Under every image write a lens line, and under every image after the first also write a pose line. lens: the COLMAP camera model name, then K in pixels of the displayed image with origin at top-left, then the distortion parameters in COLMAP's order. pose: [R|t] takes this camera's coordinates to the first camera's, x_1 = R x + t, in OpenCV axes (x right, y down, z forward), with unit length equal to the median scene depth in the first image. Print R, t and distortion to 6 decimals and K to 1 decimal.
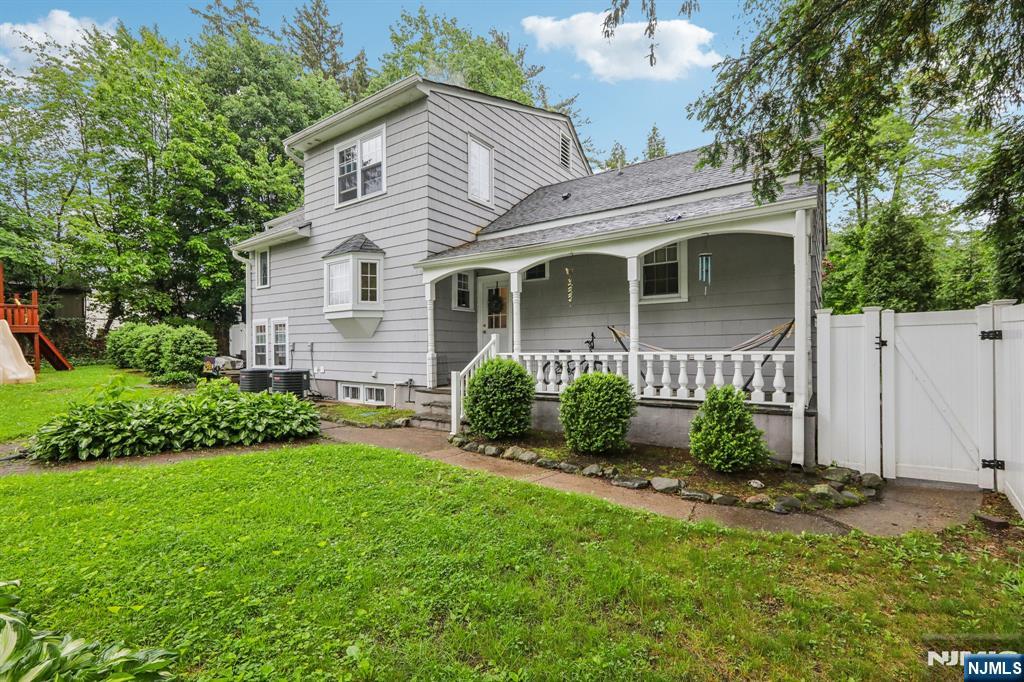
lens RADIAL K [[460.1, 0, 515.9], [0, 460.1, 337.2], [0, 0, 1]] dist [0.000017, 0.000187]
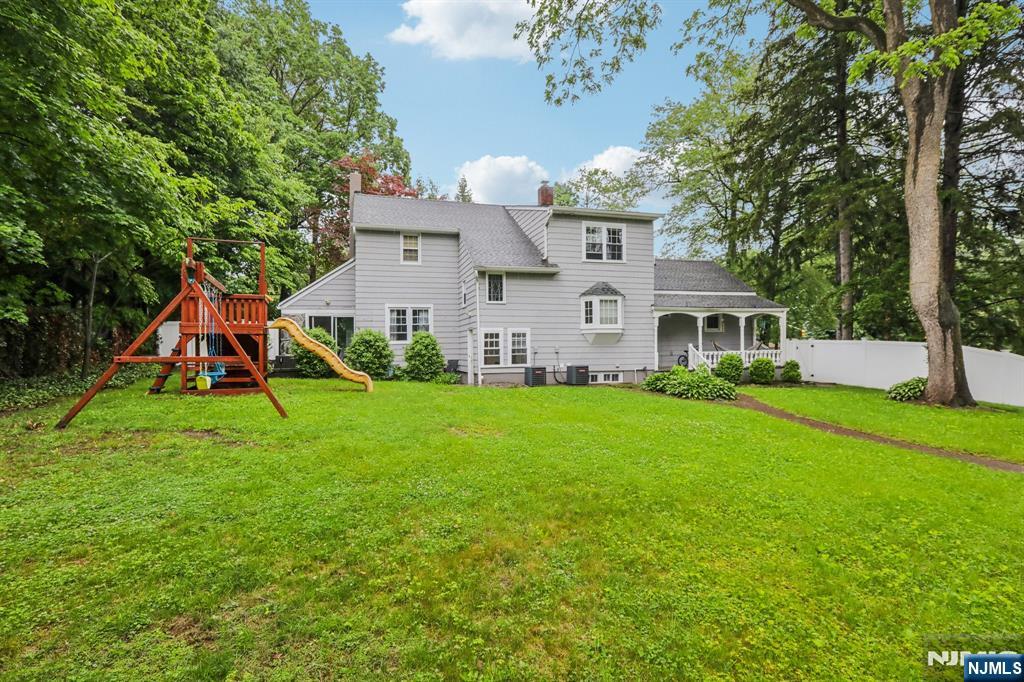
lens RADIAL K [[460.1, 0, 515.9], [0, 460.1, 337.2], [0, 0, 1]] dist [0.000017, 0.000187]
pose [[0.623710, 0.015653, 0.781499, -1.906196], [-0.013923, 0.999863, -0.008915, -0.005676], [-0.781532, -0.005320, 0.623843, 0.220029]]
